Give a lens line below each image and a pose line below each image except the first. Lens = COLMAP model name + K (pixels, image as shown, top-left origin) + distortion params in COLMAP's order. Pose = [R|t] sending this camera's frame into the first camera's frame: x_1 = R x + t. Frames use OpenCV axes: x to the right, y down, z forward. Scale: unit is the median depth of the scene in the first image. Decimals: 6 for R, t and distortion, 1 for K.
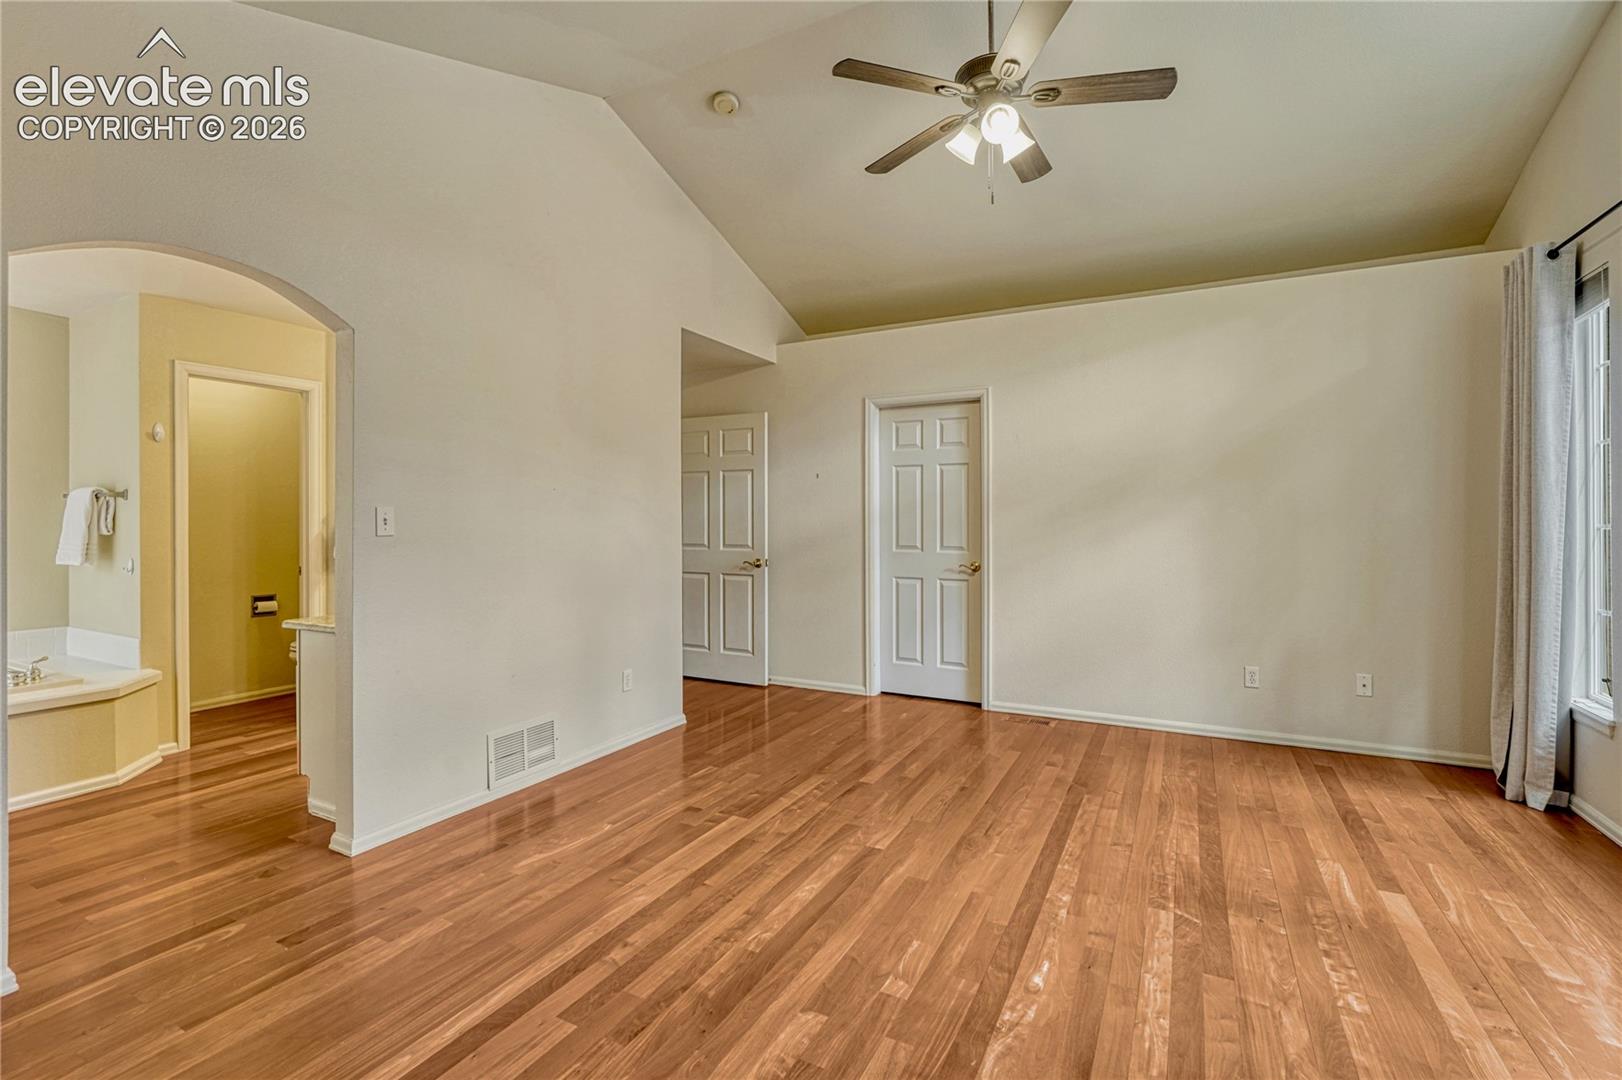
lens RADIAL K [[711.1, 0, 830.1], [0, 711.1, 524.9], [0, 0, 1]] dist [-0.011447, -0.000333]
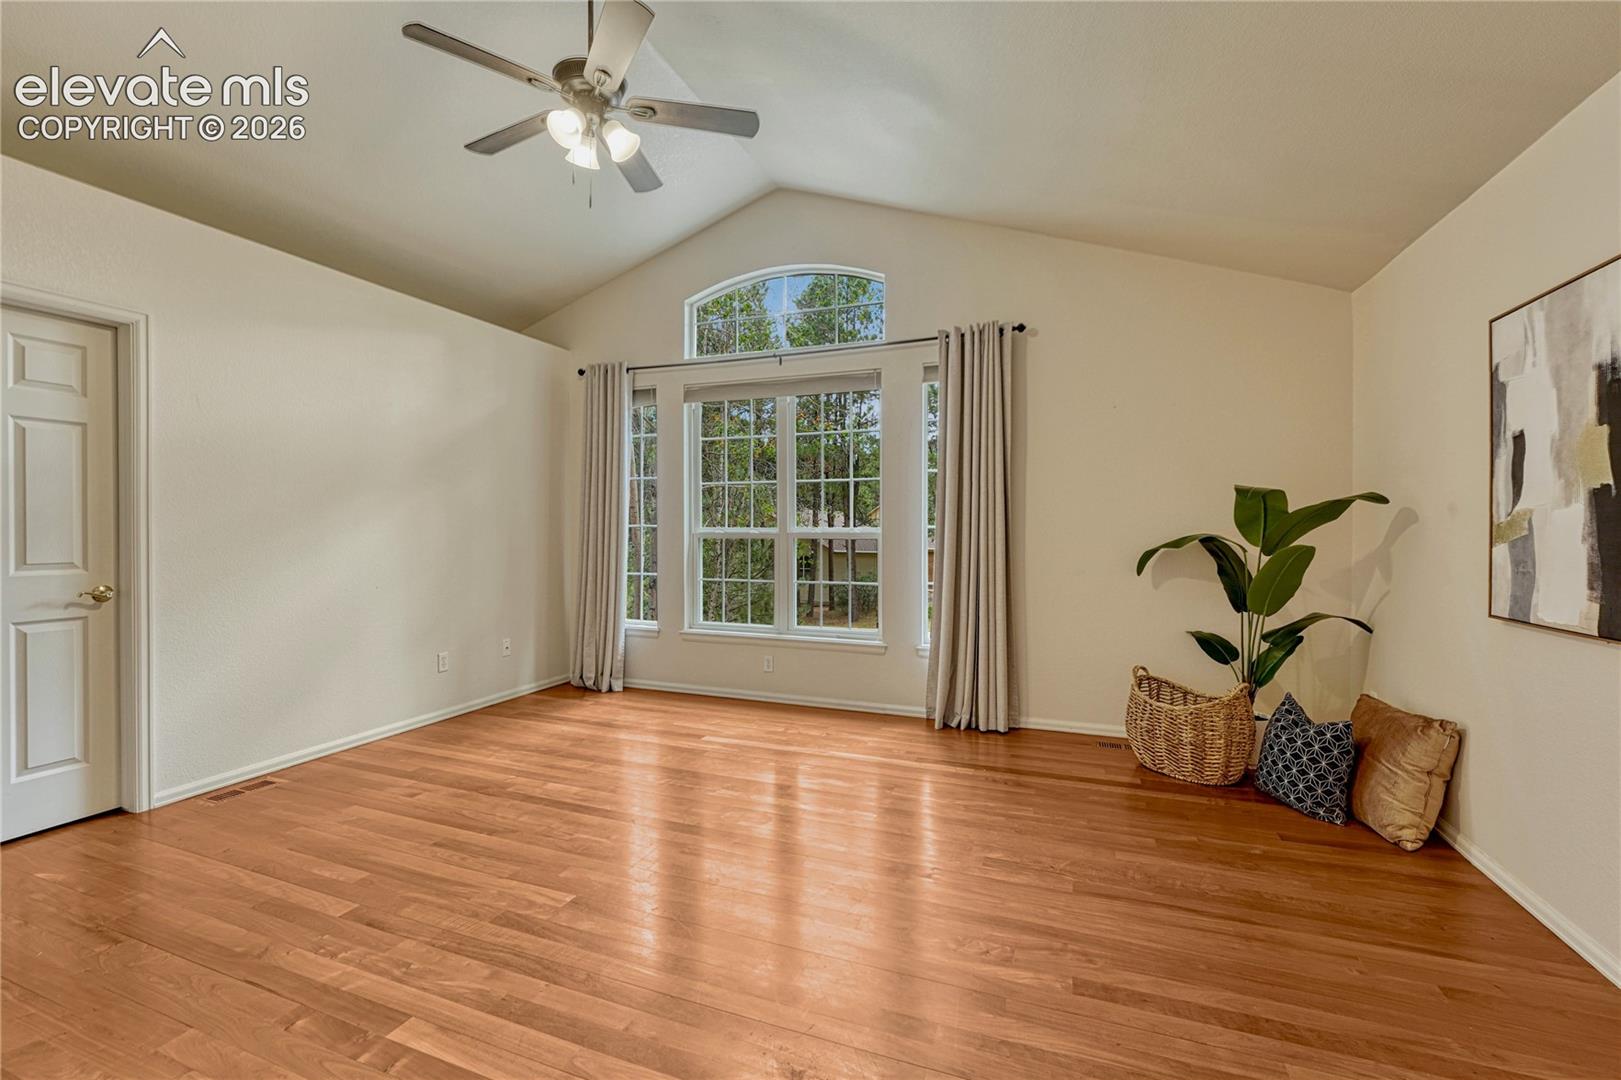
lens RADIAL K [[681.7, 0, 810.8], [0, 681.7, 529.8], [0, 0, 1]] dist [-0.010445, -0.000107]
pose [[-0.096699, -0.007642, 0.995284, -0.609056], [-0.000271, 0.999971, 0.007651, -0.001569], [-0.995314, 0.000470, -0.096698, 0.613549]]
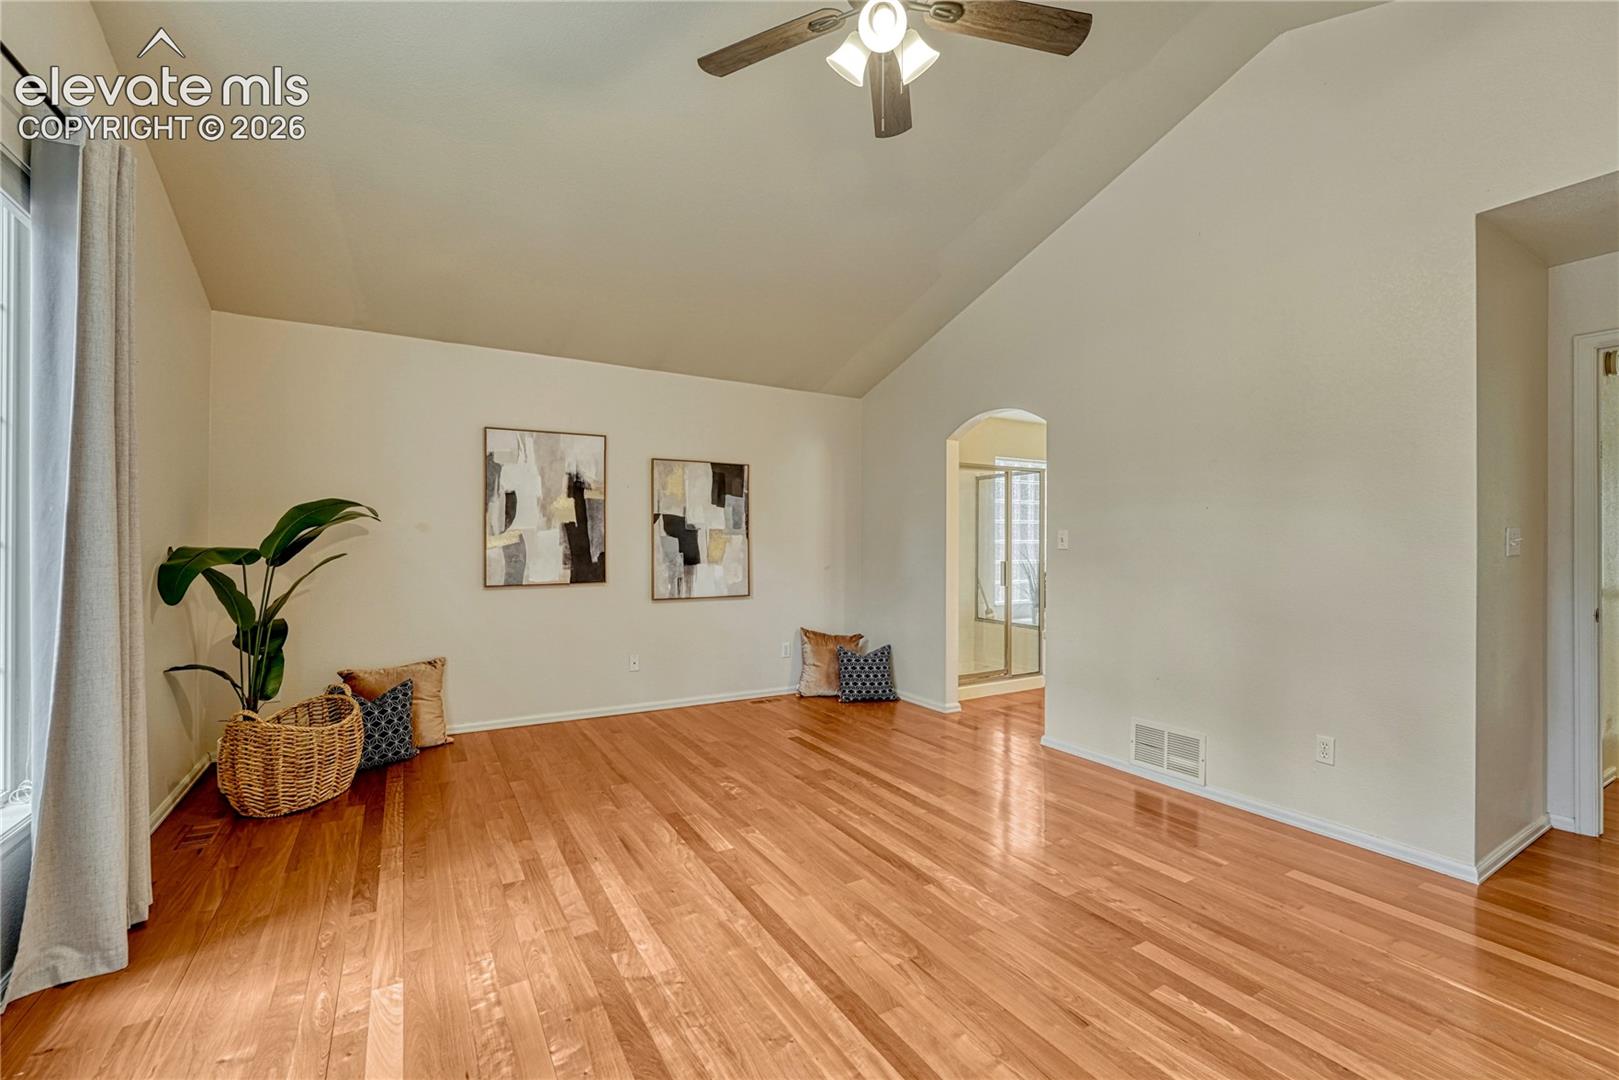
lens RADIAL K [[691.5, 0, 798.7], [0, 691.5, 534.4], [0, 0, 1]] dist [-0.010562, -0.000341]
pose [[-0.555999, -0.008804, -0.831136, 0.721280], [-0.005484, 0.999961, -0.006924, -0.001917], [0.831165, 0.000709, -0.556026, 1.062592]]
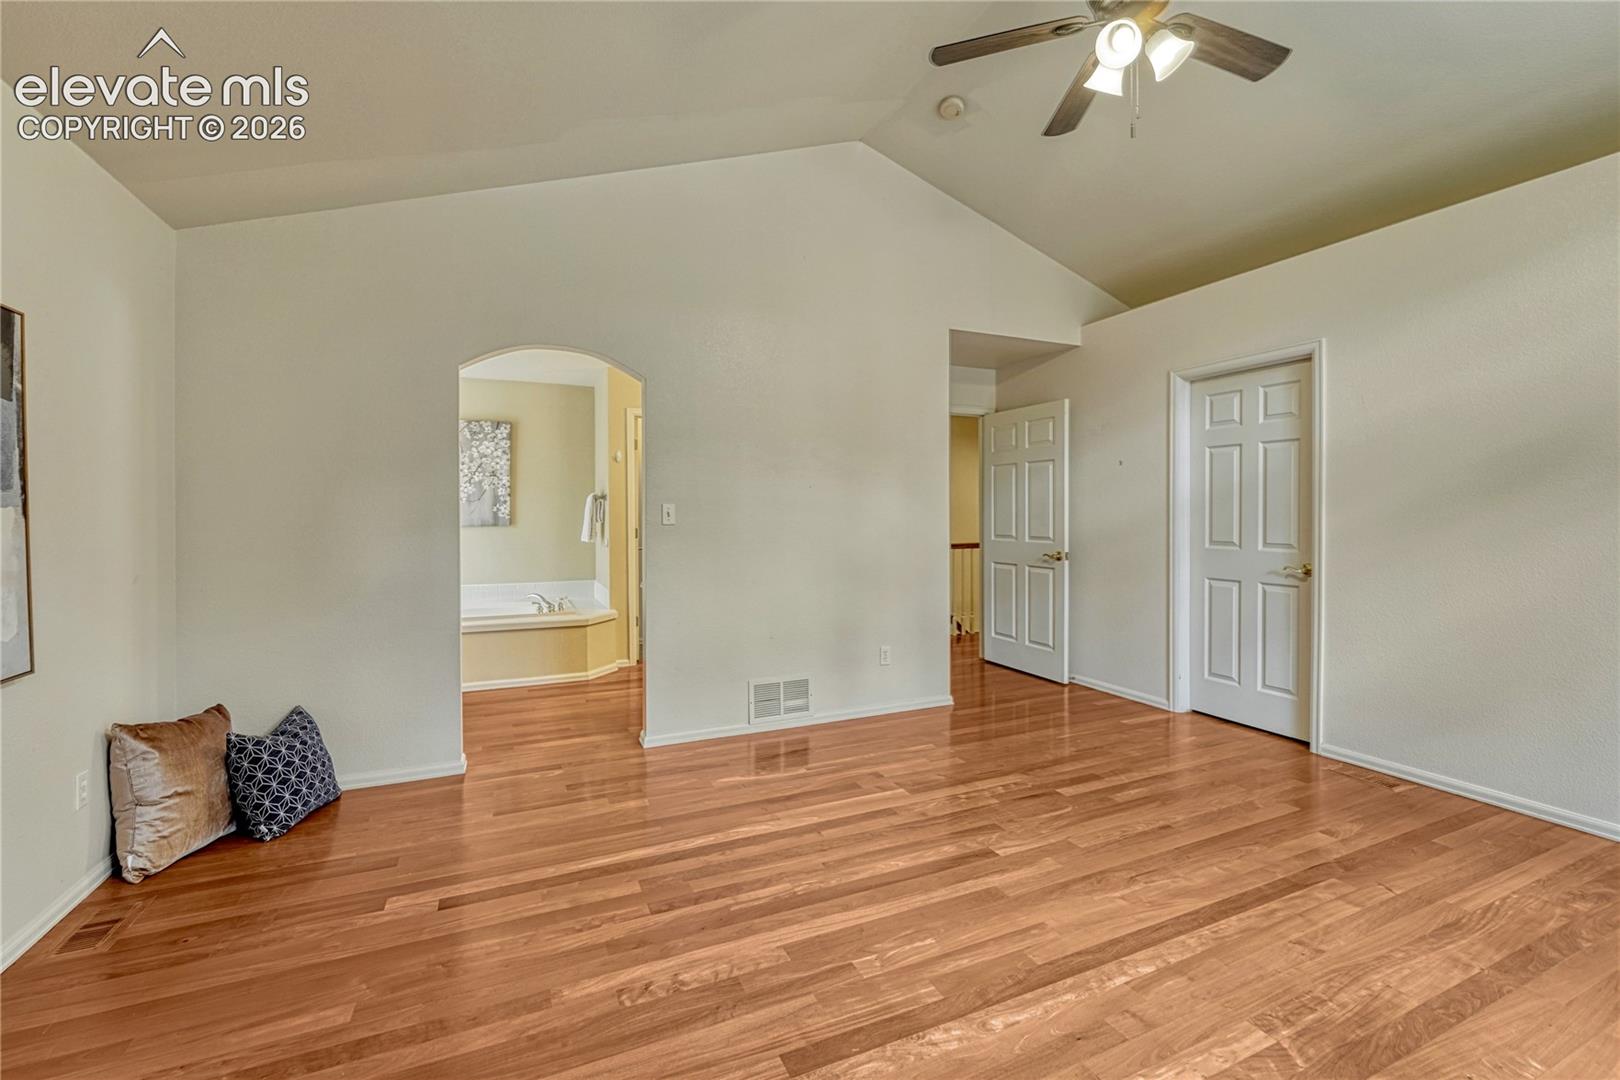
lens RADIAL K [[695.5, 0, 822.7], [0, 695.5, 527.3], [0, 0, 1]] dist [-0.010986, -0.000275]
pose [[0.782621, 0.009787, -0.622421, 0.360802], [0.001336, 0.999848, 0.017401, -0.003119], [0.622497, -0.014451, 0.782489, 0.093763]]
